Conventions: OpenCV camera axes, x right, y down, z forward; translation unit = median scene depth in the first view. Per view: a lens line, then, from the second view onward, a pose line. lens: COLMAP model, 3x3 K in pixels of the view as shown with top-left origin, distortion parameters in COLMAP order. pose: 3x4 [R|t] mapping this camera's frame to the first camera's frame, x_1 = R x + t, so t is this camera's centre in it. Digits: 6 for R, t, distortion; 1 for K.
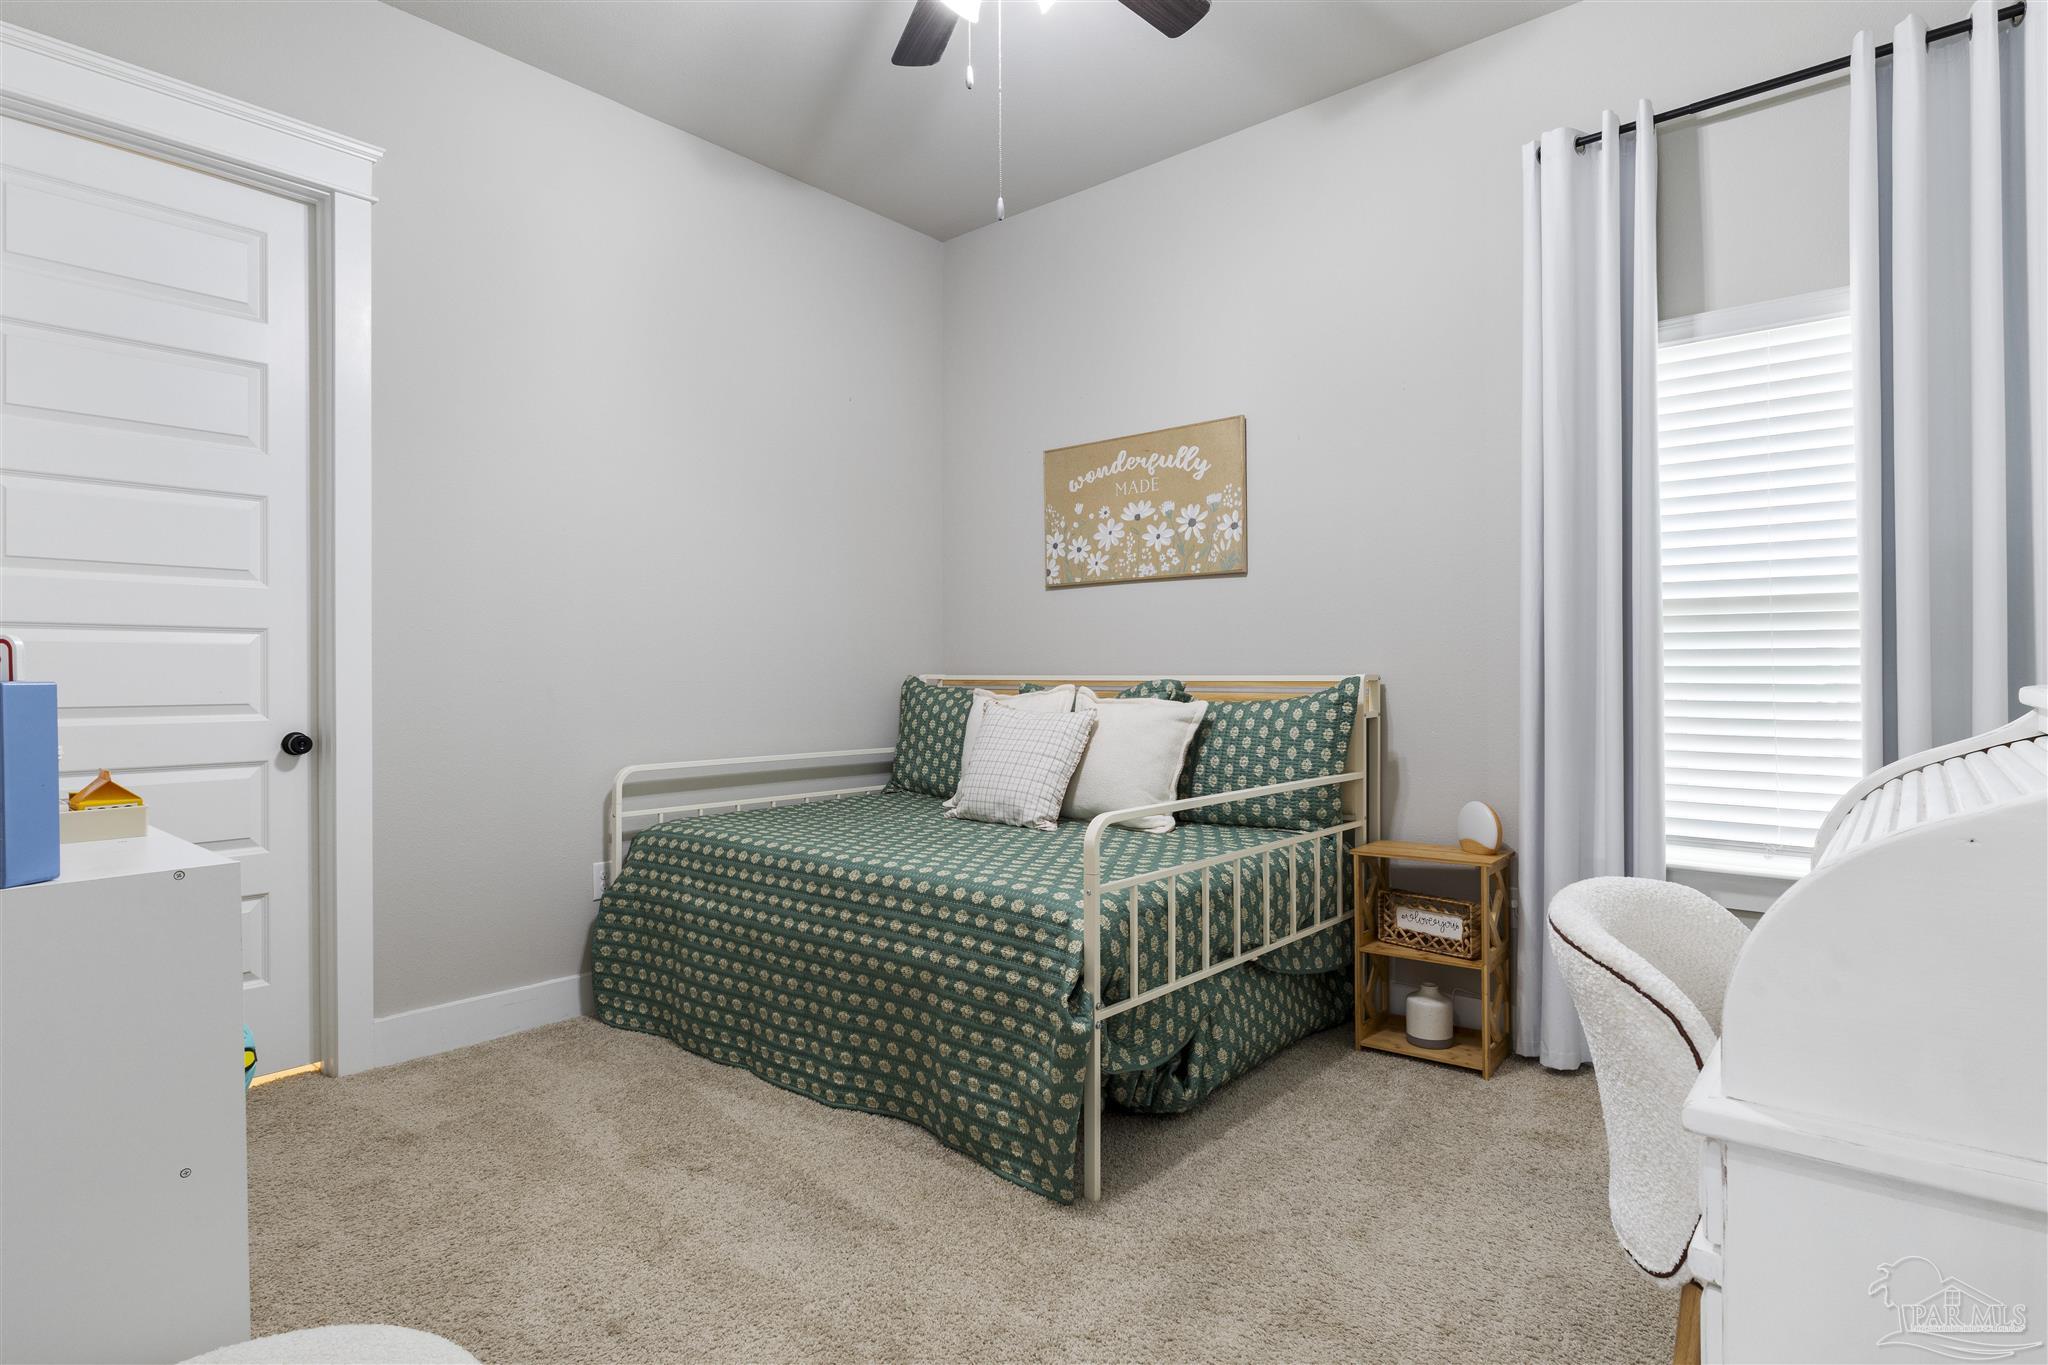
lens RADIAL K [[1070.8, 0, 1031.8], [0, 1070.8, 669.7], [0, 0, 1]] dist [-0.000503, -0.000147]
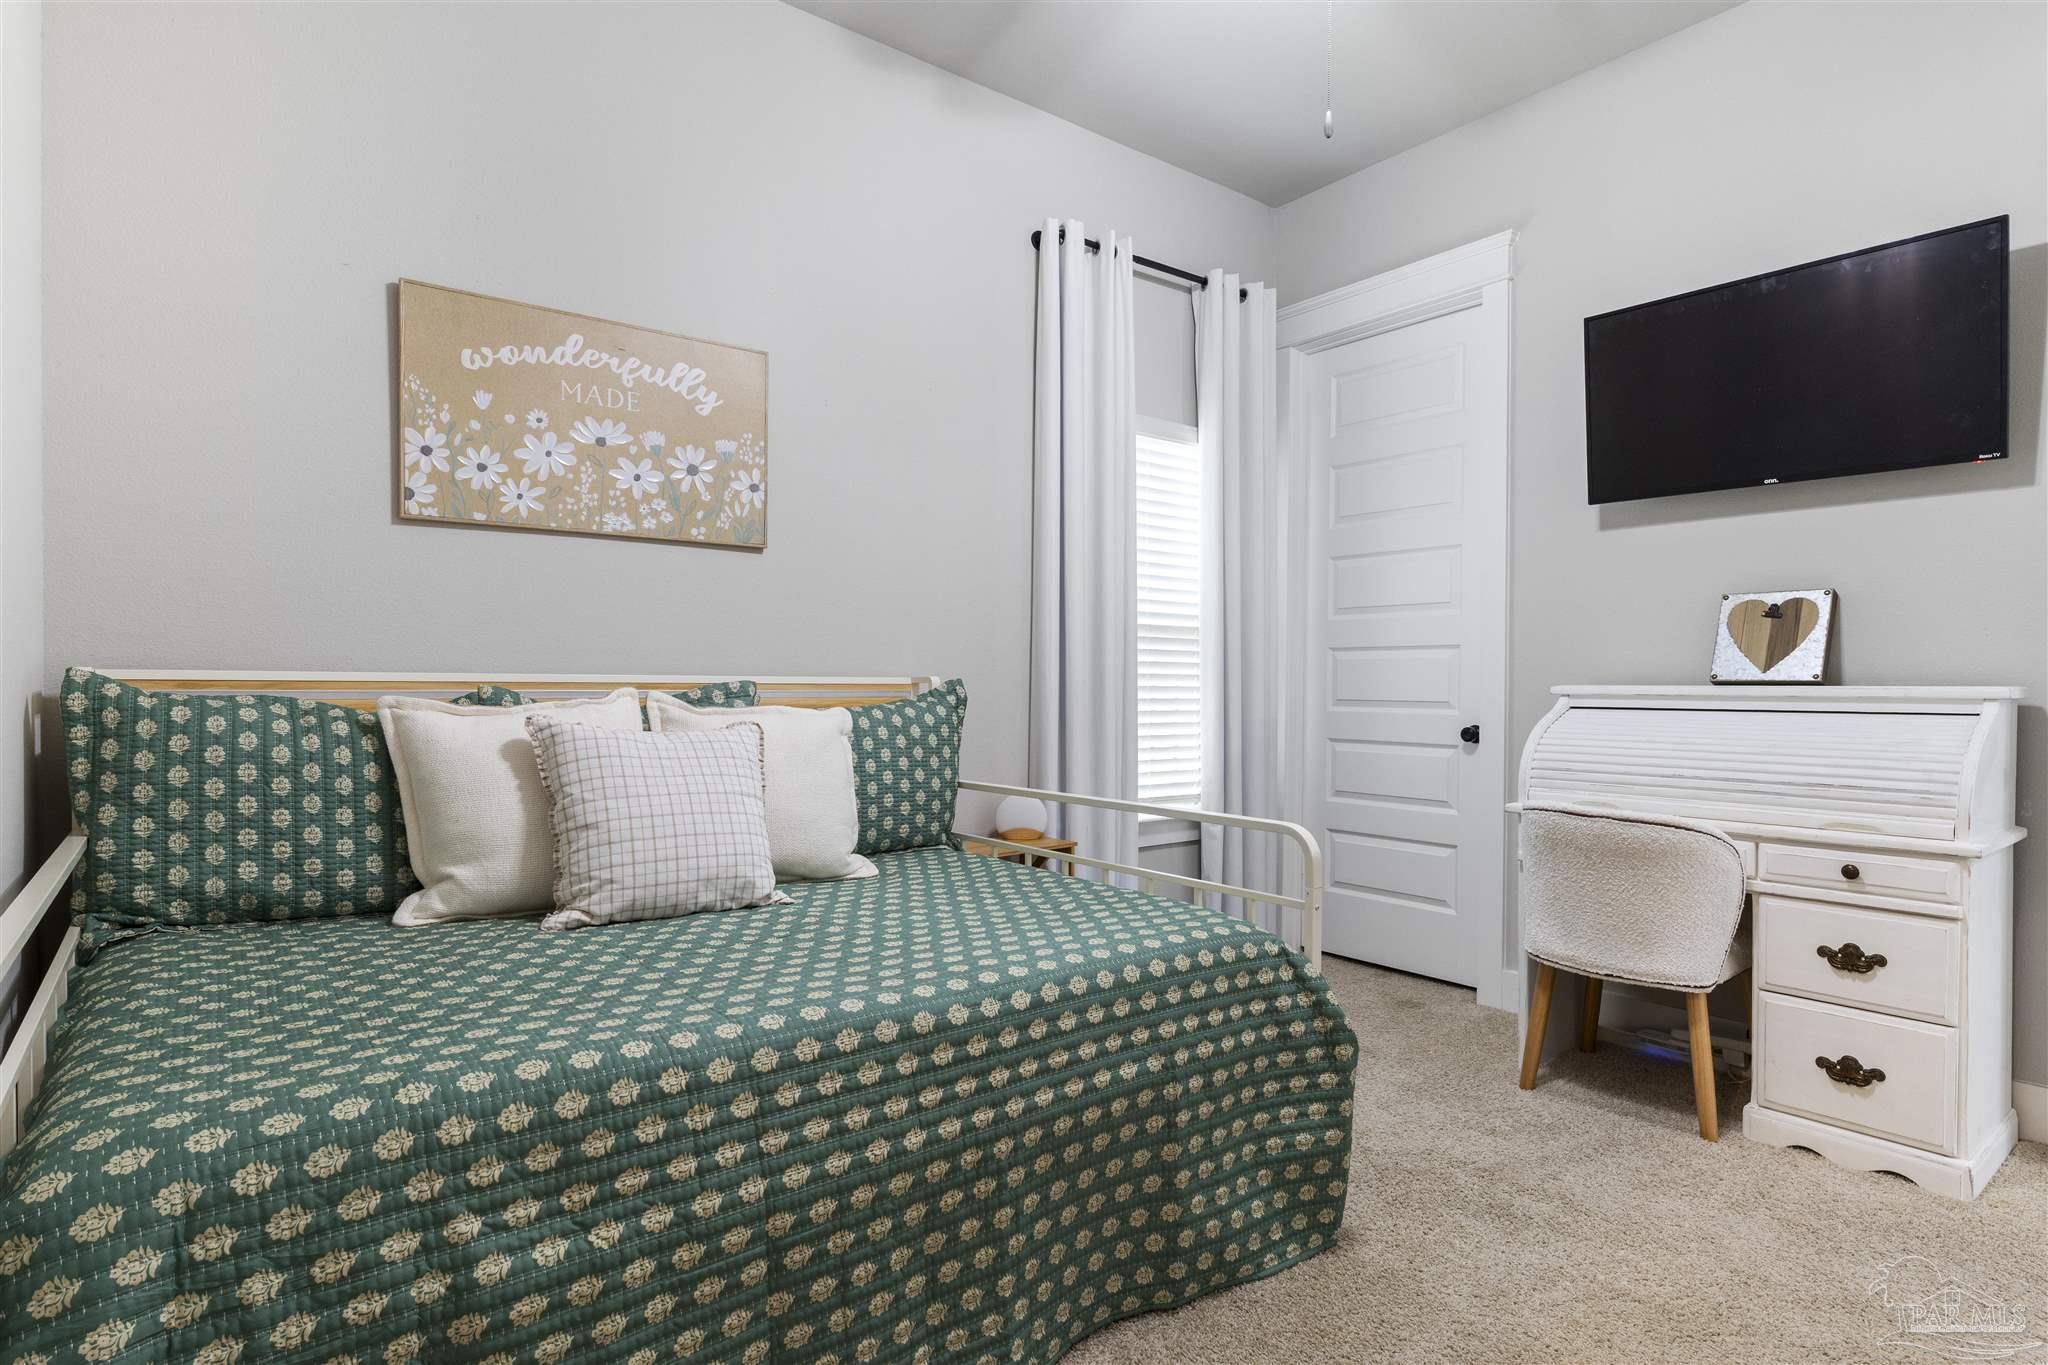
lens RADIAL K [[1070.8, 0, 1025.5], [0, 1070.8, 697.0], [0, 0, 1]] dist [-0.000503, -0.000147]
pose [[0.203632, -0.009345, 0.979003, -0.534501], [-0.009372, 0.999890, 0.011494, 0.009591], [-0.979003, -0.011516, 0.203522, 0.621965]]
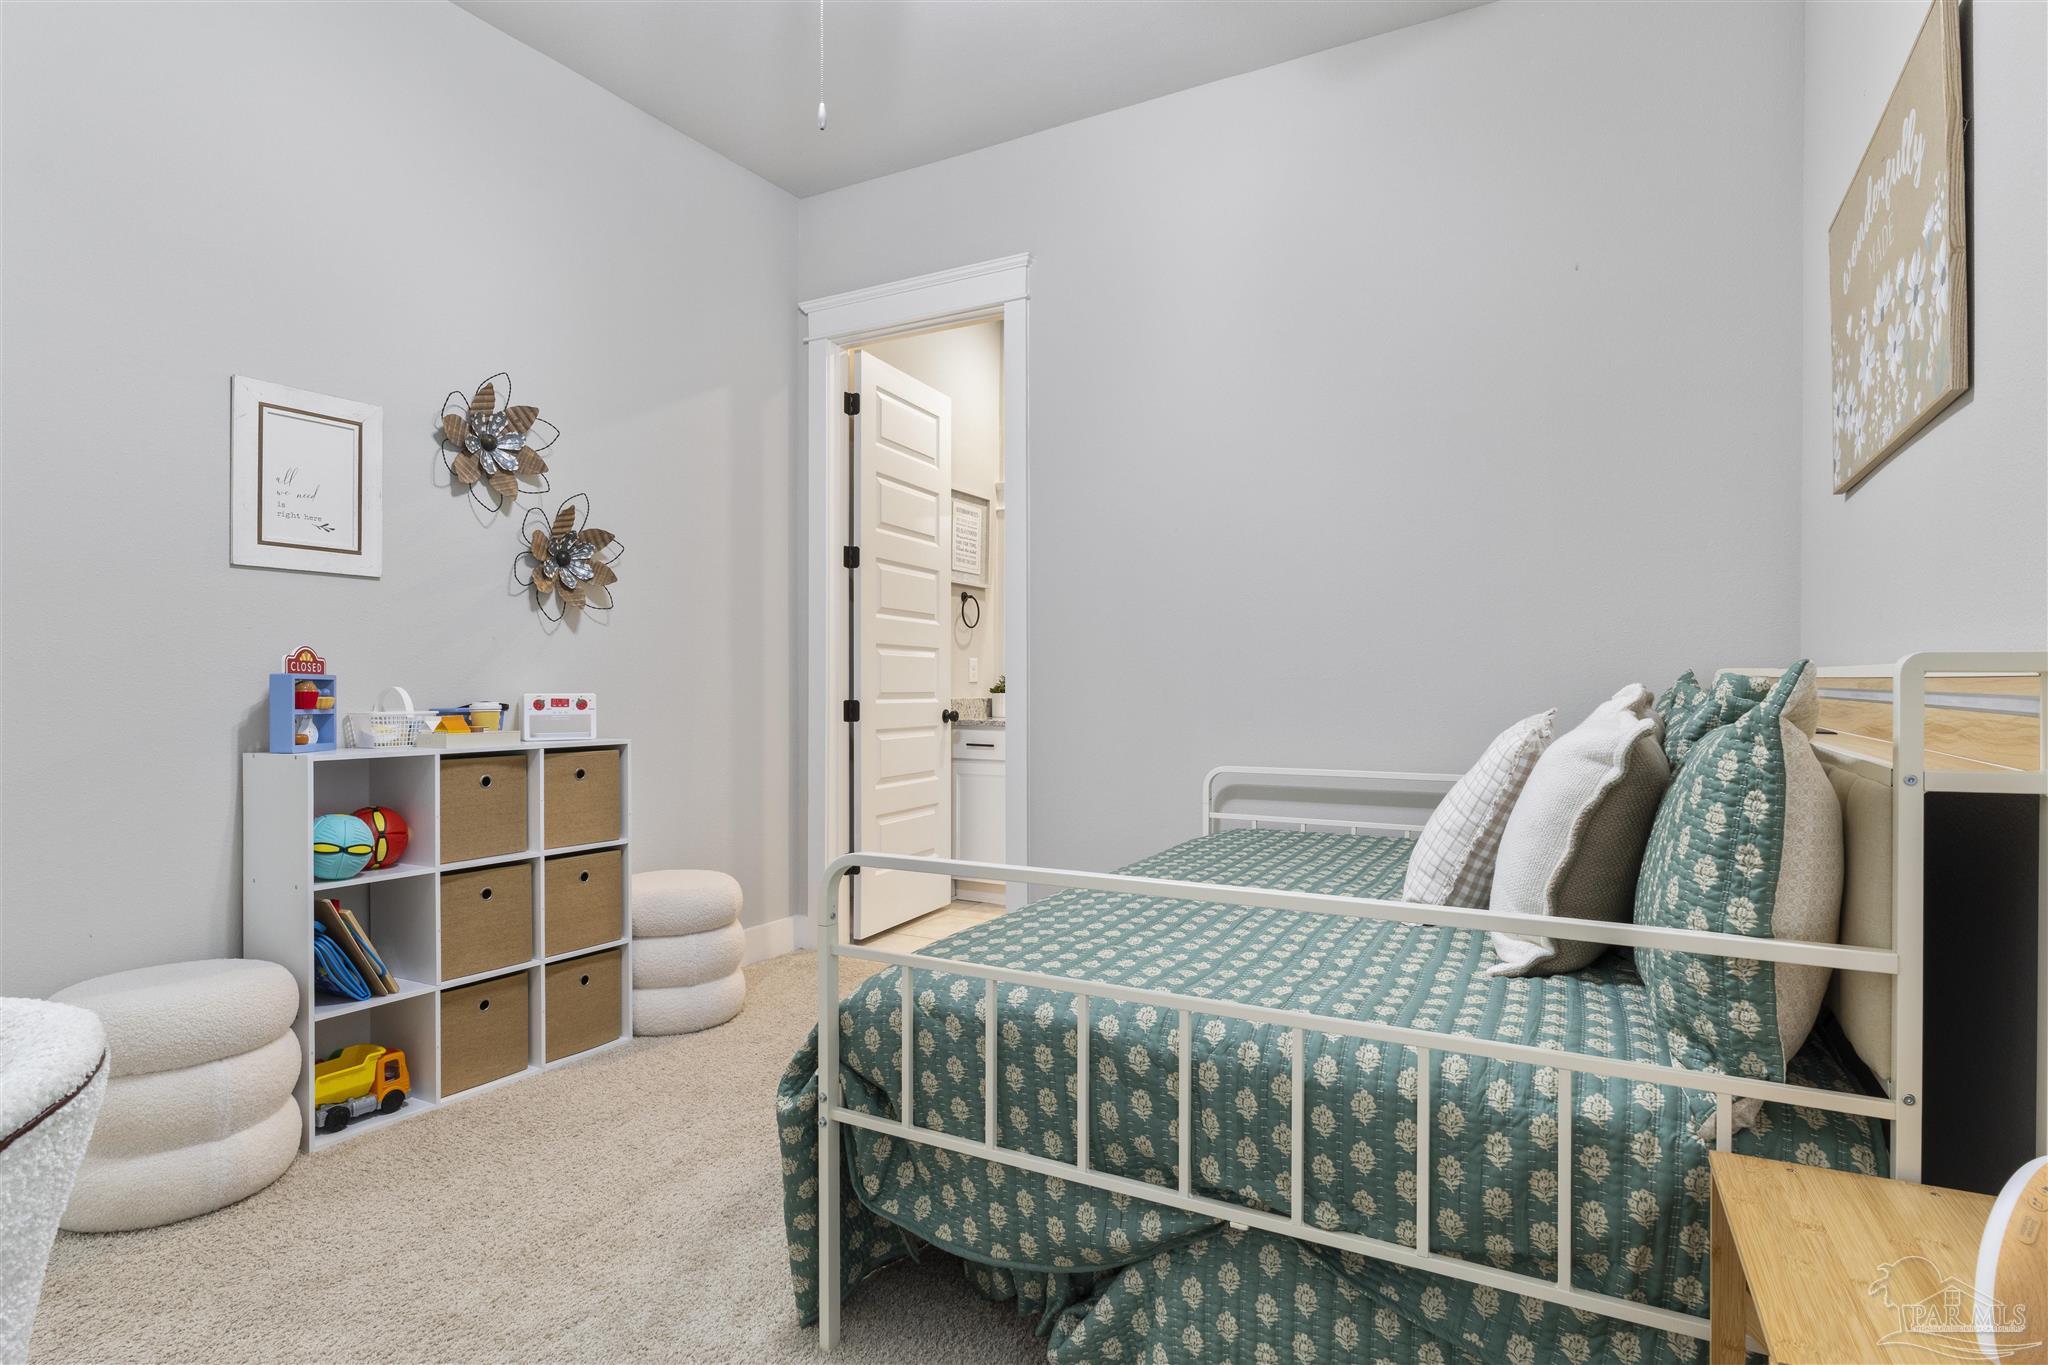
lens RADIAL K [[1070.8, 0, 1025.0], [0, 1070.8, 679.3], [0, 0, 1]] dist [-0.000503, -0.000147]
pose [[0.201122, 0.003798, -0.979559, 0.509706], [0.010756, 0.999924, 0.006086, 0.006297], [0.979507, -0.011761, 0.201066, 0.599130]]
